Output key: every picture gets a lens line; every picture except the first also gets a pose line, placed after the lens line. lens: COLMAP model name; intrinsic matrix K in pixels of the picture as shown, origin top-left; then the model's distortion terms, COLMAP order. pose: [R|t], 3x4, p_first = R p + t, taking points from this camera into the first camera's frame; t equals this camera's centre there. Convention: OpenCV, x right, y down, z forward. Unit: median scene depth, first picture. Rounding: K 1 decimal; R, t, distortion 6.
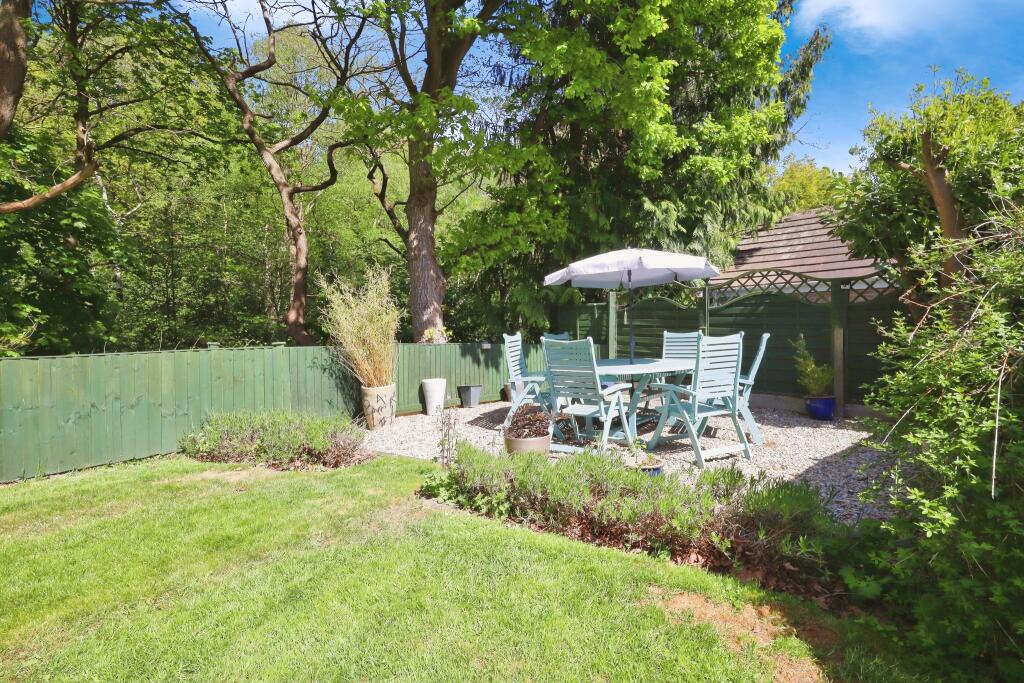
lens RADIAL K [[511.5, 0, 509.1], [0, 511.5, 336.7], [0, 0, 1]] dist [0.018153, -0.000214]
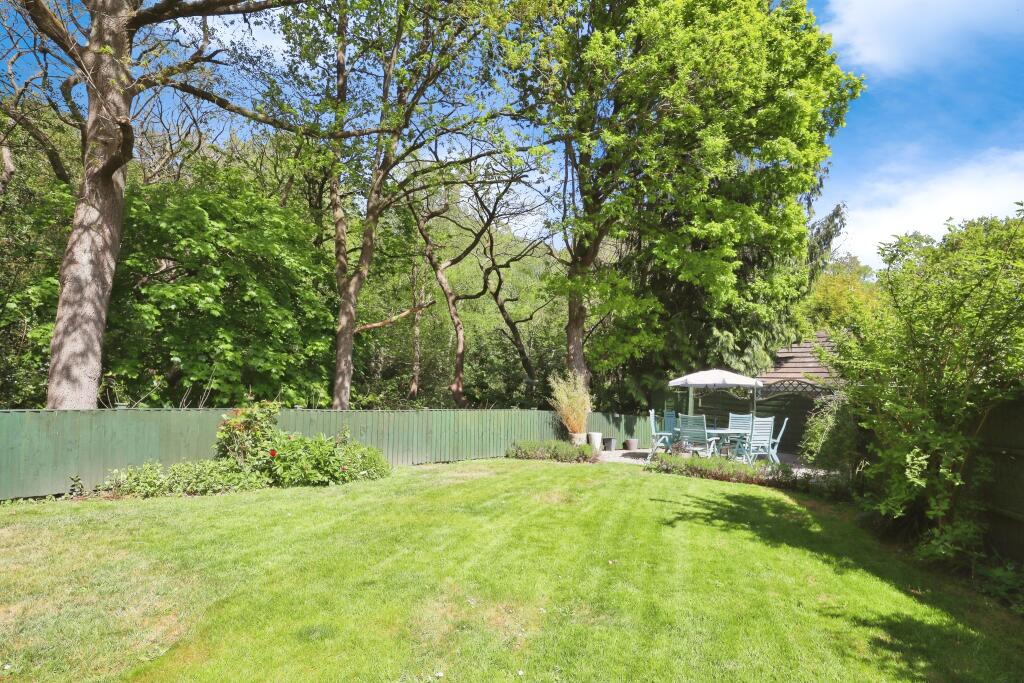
lens RADIAL K [[543.8, 0, 514.7], [0, 543.8, 359.3], [0, 0, 1]] dist [0.144996, 0.000041]
pose [[0.998330, 0.050983, -0.027147, -0.299080], [-0.053054, 0.995220, -0.081996, 0.000784], [0.022837, 0.083299, 0.996263, -0.717712]]
